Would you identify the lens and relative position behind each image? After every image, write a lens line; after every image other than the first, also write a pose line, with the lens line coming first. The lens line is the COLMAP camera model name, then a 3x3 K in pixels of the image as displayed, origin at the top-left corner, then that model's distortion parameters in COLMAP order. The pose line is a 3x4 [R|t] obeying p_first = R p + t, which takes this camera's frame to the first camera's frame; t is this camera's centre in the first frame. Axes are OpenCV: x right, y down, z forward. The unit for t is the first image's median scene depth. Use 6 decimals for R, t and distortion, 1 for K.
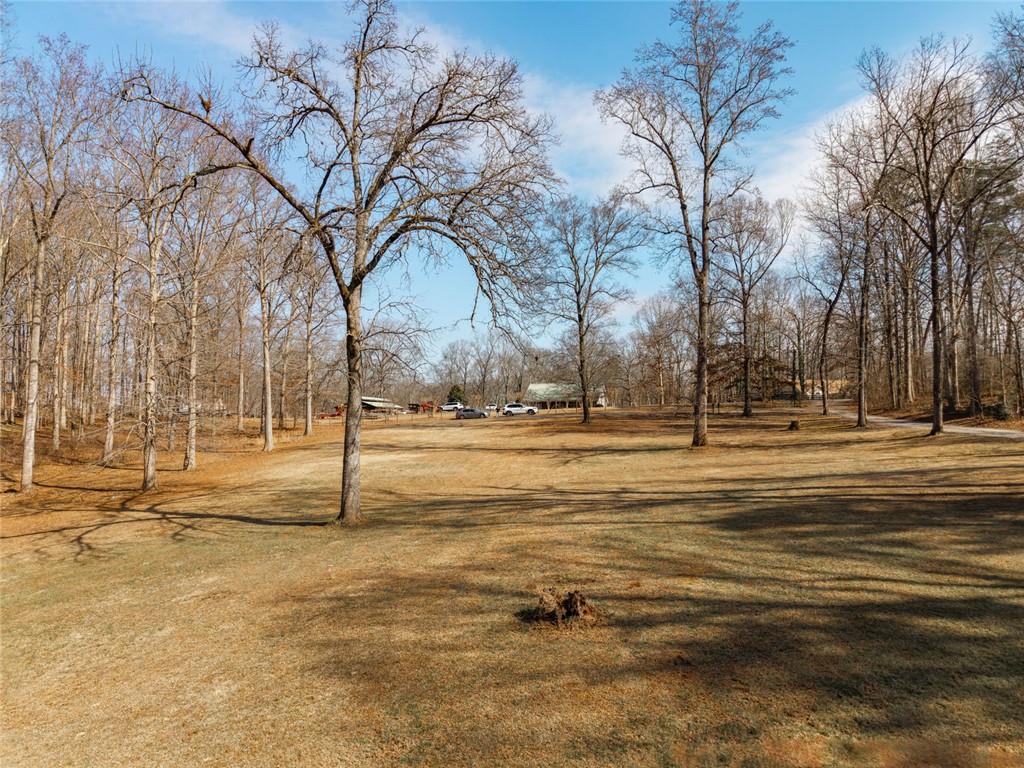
lens RADIAL K [[714.1, 0, 513.2], [0, 714.1, 387.6], [0, 0, 1]] dist [0.054512, 0.000638]
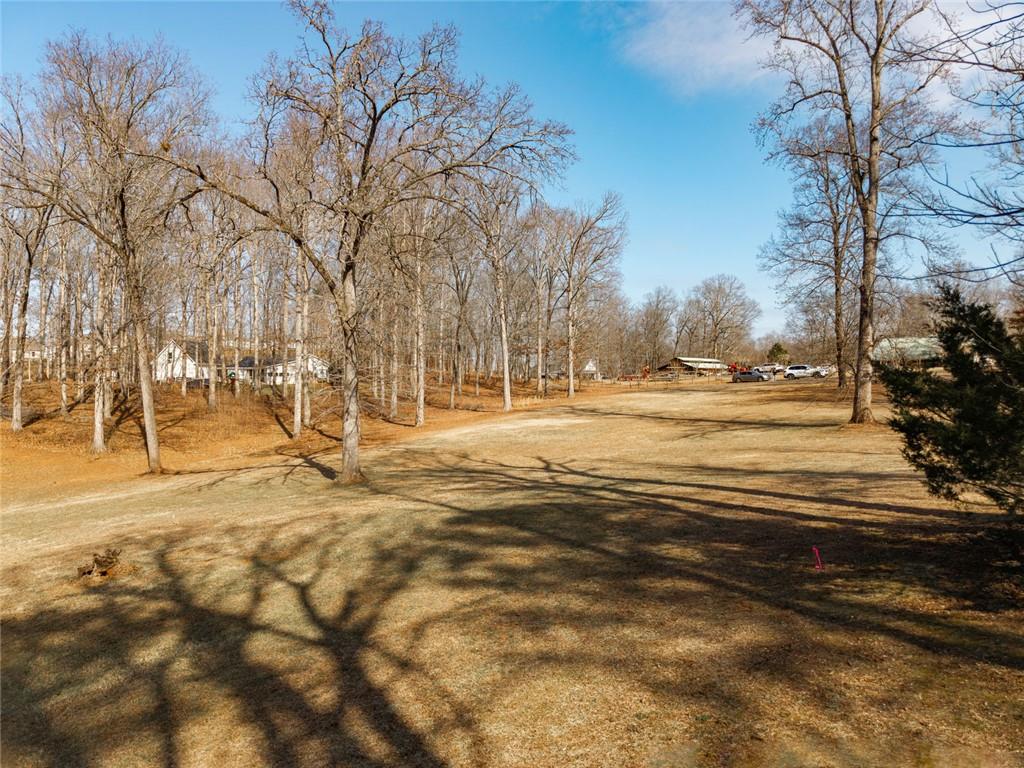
lens RADIAL K [[714.1, 0, 513.8], [0, 714.1, 383.2], [0, 0, 1]] dist [0.054512, 0.000638]
pose [[0.828330, 0.004029, -0.560226, 0.376841], [0.025442, 0.998672, 0.044800, -0.007123], [0.559663, -0.051363, 0.827127, 0.128711]]
